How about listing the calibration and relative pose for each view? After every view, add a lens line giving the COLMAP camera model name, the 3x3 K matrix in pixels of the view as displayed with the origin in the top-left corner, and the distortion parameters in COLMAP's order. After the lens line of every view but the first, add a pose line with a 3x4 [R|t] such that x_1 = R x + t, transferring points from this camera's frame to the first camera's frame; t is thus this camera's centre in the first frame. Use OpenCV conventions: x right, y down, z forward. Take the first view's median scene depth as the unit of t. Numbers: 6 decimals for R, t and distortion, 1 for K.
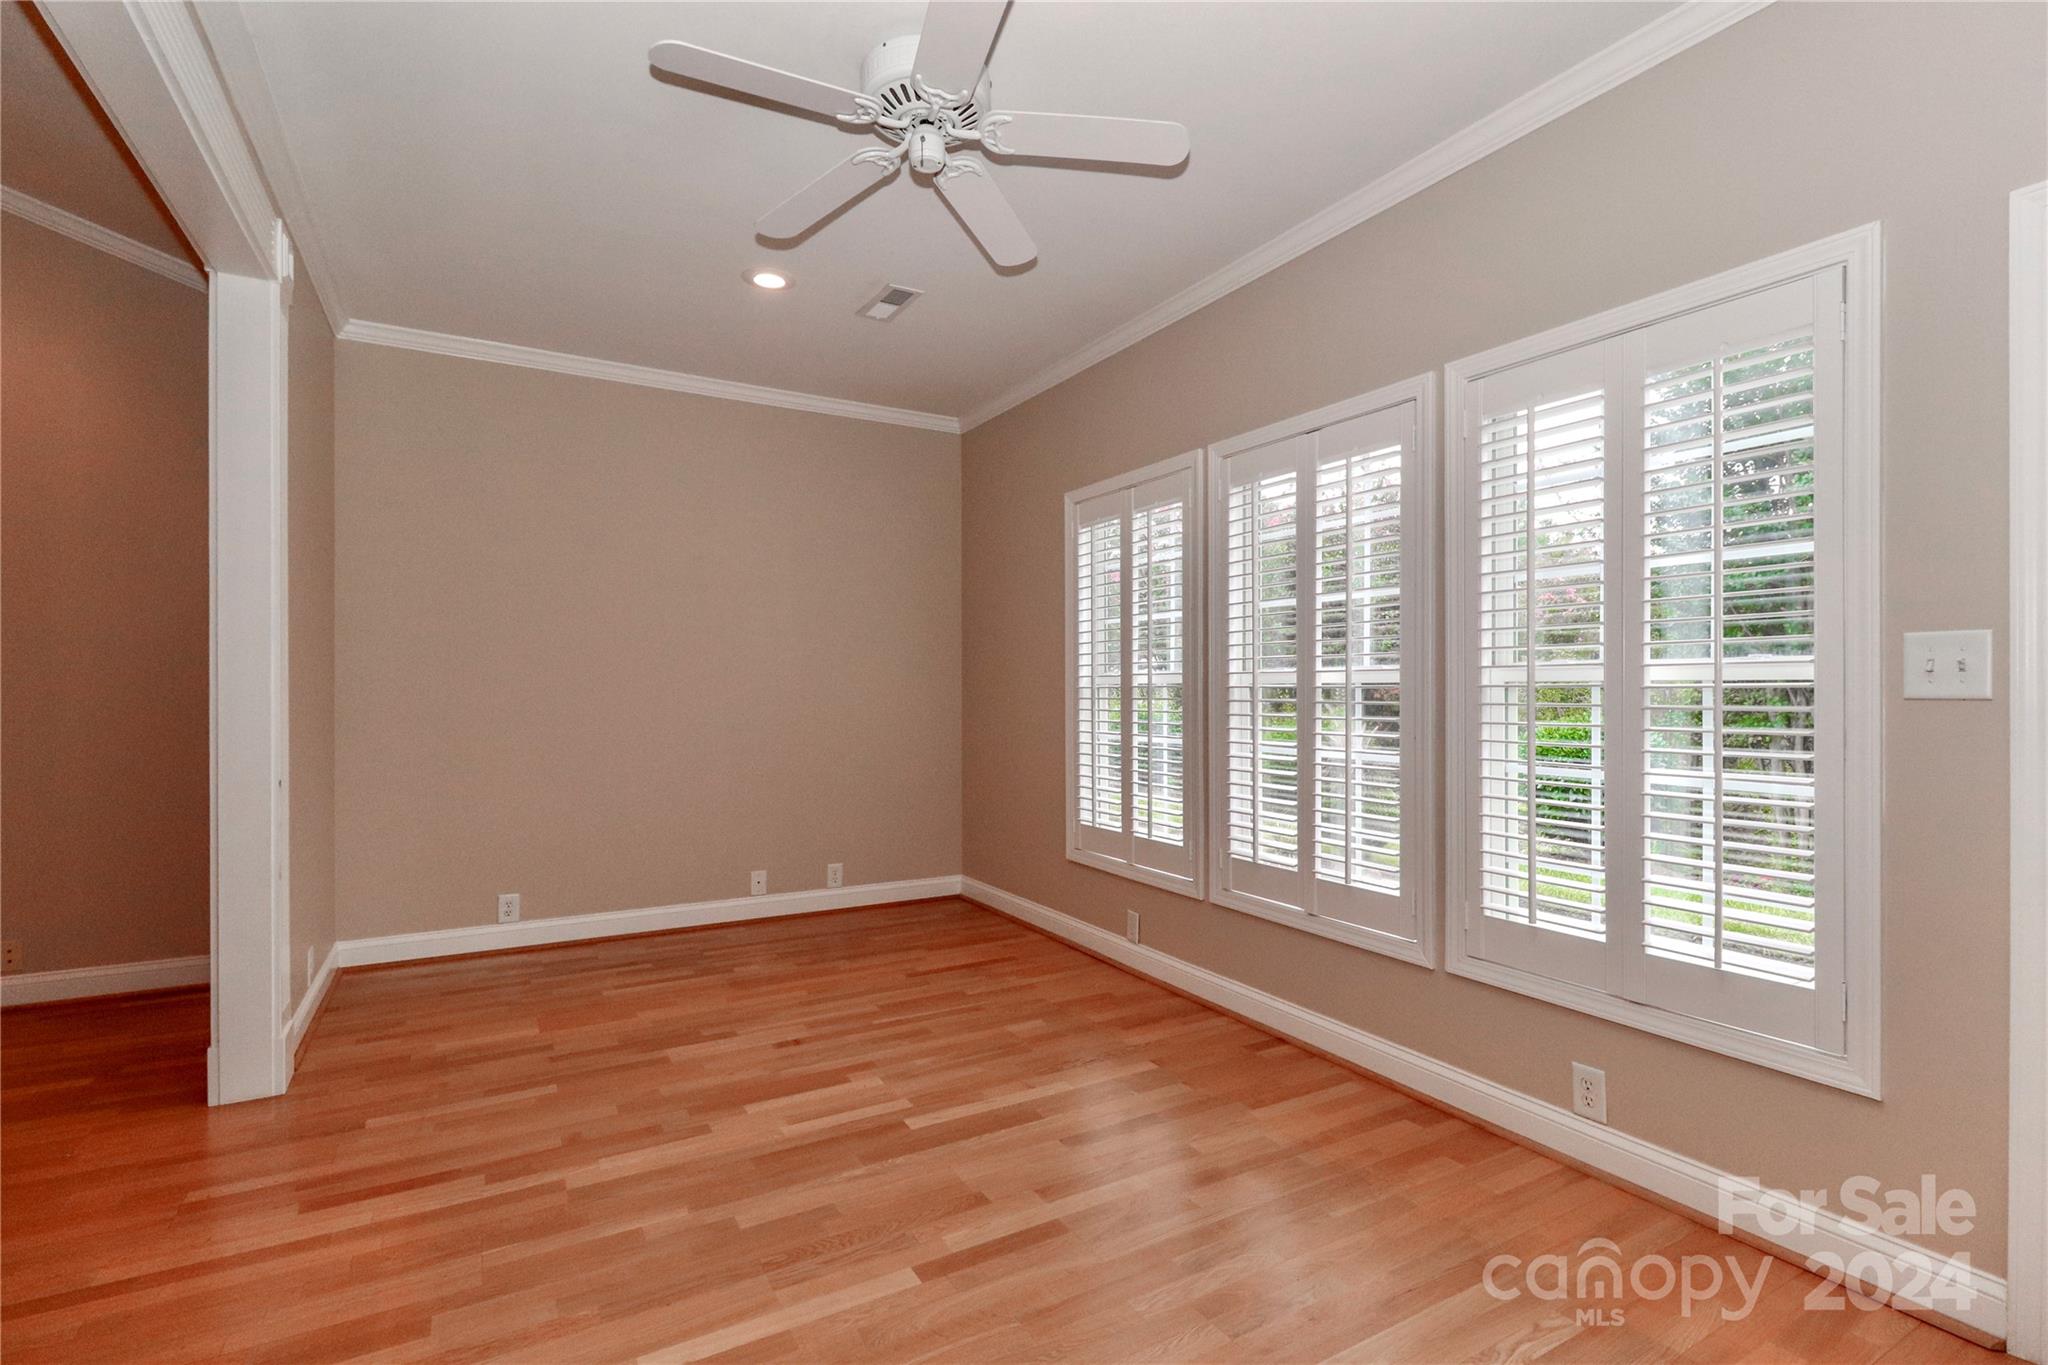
lens RADIAL K [[926.1, 0, 1032.3], [0, 926.1, 696.8], [0, 0, 1]] dist [0.000558, -0.000077]
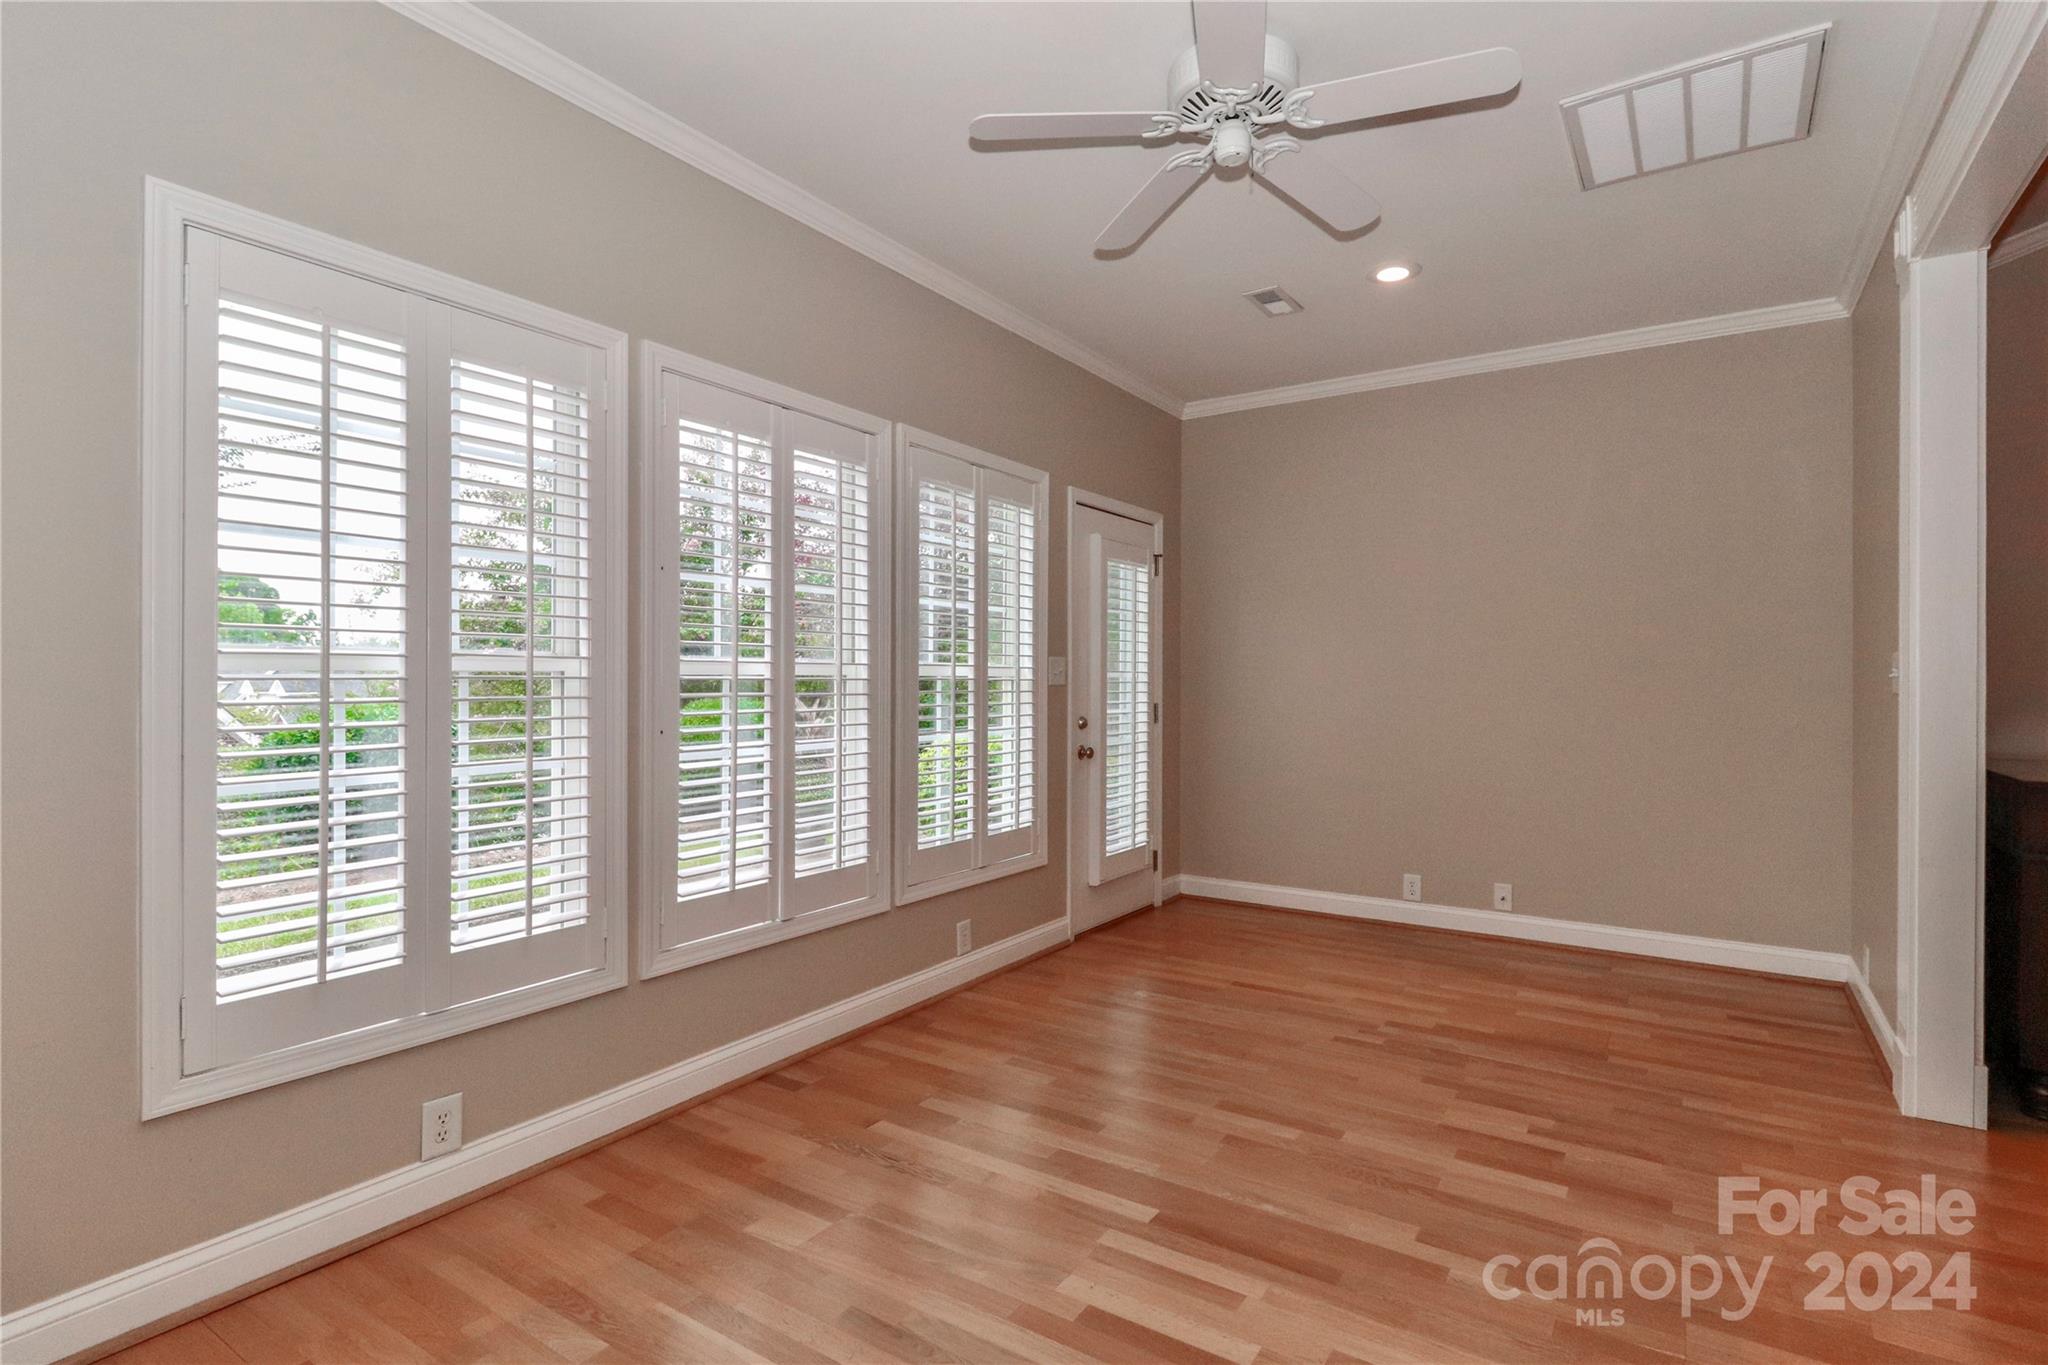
lens RADIAL K [[1018.6, 0, 1024.0], [0, 1018.6, 682.5], [0, 0, 1]] dist [0.000044, -0.000090]
pose [[-0.446086, -0.004123, 0.894980, -0.769621], [0.008699, 0.999922, 0.008942, -0.014781], [-0.894948, 0.011775, -0.446016, 1.302604]]
